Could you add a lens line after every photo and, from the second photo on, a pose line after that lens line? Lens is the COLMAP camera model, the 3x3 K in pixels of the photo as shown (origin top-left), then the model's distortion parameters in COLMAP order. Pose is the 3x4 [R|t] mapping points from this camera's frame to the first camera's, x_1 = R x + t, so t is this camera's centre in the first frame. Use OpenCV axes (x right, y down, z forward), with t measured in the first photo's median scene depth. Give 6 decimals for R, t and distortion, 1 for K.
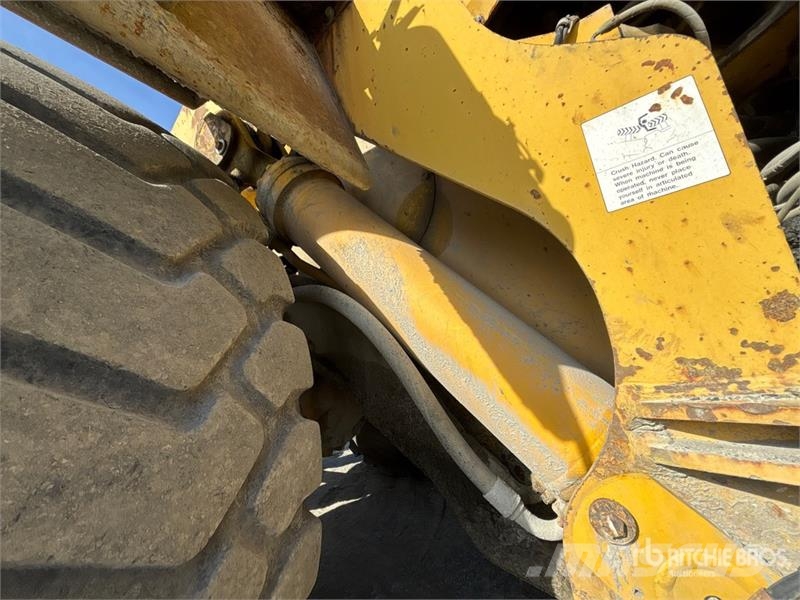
lens RADIAL K [[611.8, 0, 400.1], [0, 611.8, 299.6], [0, 0, 1]] dist [0.029146, -0.021496]
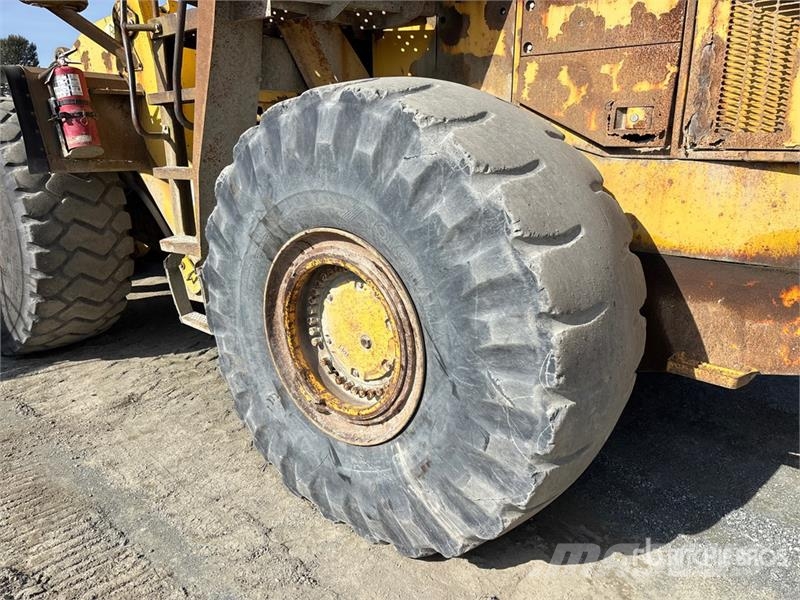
lens RADIAL K [[611.8, 0, 400.0], [0, 611.8, 299.8], [0, 0, 1]] dist [0.029146, -0.021496]
pose [[0.980736, 0.041224, 0.190940, 1.163142], [-0.087728, 0.966307, 0.241980, -0.746596], [-0.174531, -0.254069, 0.951308, -4.519981]]
